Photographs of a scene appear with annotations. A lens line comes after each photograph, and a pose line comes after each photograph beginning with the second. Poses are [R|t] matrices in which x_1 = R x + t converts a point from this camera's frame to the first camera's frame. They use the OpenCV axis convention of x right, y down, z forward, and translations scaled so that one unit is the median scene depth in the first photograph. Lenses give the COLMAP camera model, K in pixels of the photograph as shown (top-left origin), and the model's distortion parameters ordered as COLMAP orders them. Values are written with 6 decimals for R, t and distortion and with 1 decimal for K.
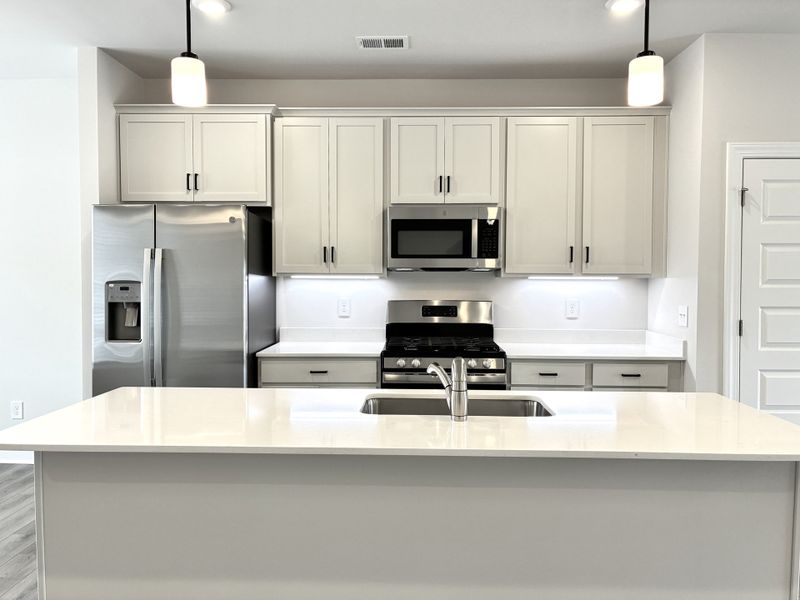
lens RADIAL K [[599.9, 0, 396.9], [0, 599.9, 299.6], [0, 0, 1]] dist [0.042153, -0.068421]
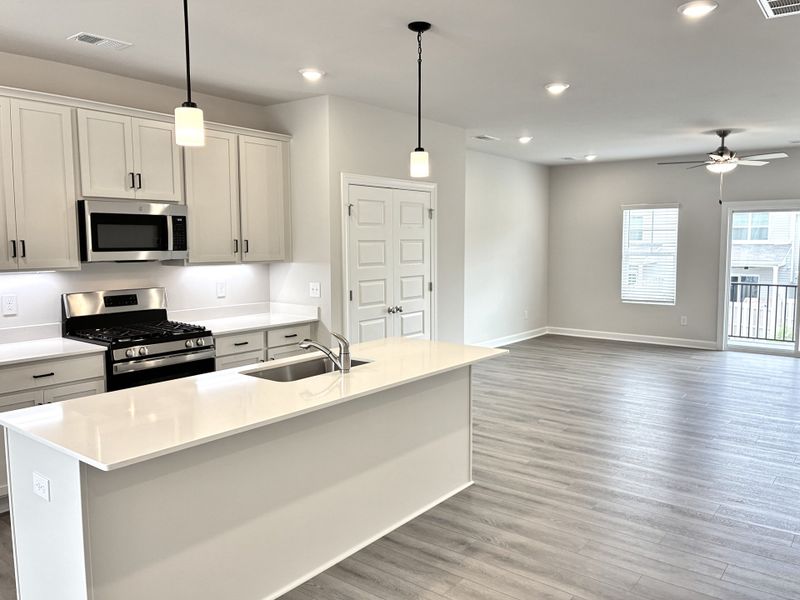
lens RADIAL K [[599.9, 0, 396.9], [0, 599.9, 299.6], [0, 0, 1]] dist [0.042153, -0.068421]
pose [[0.607773, -0.080986, 0.789971, -0.498546], [0.036725, 0.996588, 0.073913, -0.045297], [-0.793261, -0.015911, 0.608673, -0.017386]]
